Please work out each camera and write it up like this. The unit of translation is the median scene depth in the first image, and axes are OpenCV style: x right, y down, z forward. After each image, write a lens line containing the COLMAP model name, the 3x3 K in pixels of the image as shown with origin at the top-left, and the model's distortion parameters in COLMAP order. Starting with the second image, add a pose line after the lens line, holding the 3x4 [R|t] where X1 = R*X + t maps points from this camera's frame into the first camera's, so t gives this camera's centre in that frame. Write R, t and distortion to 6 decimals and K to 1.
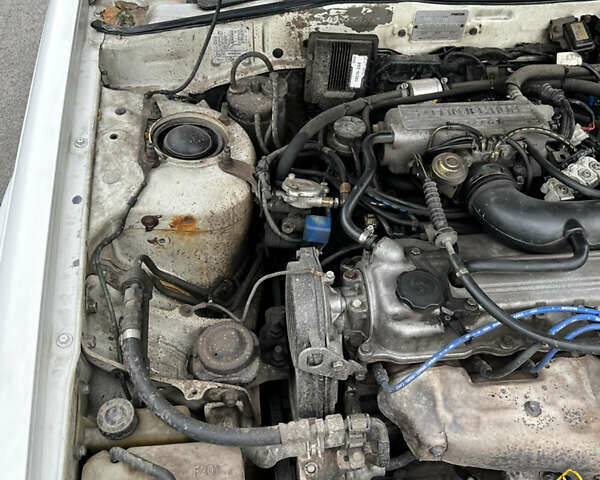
lens RADIAL K [[612.0, 0, 300.7], [0, 612.0, 236.8], [0, 0, 1]] dist [0.026072, 0.000000]
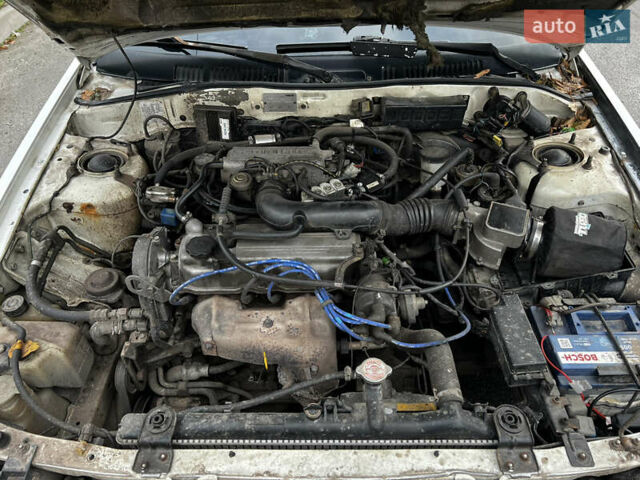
lens RADIAL K [[495.7, 0, 318.9], [0, 495.7, 244.4], [0, 0, 1]] dist [0.042618, -0.013152]
pose [[0.991403, 0.039453, -0.124757, 0.584277], [-0.051474, 0.994179, -0.094650, 0.164602], [0.120297, 0.100258, 0.987662, -0.269127]]
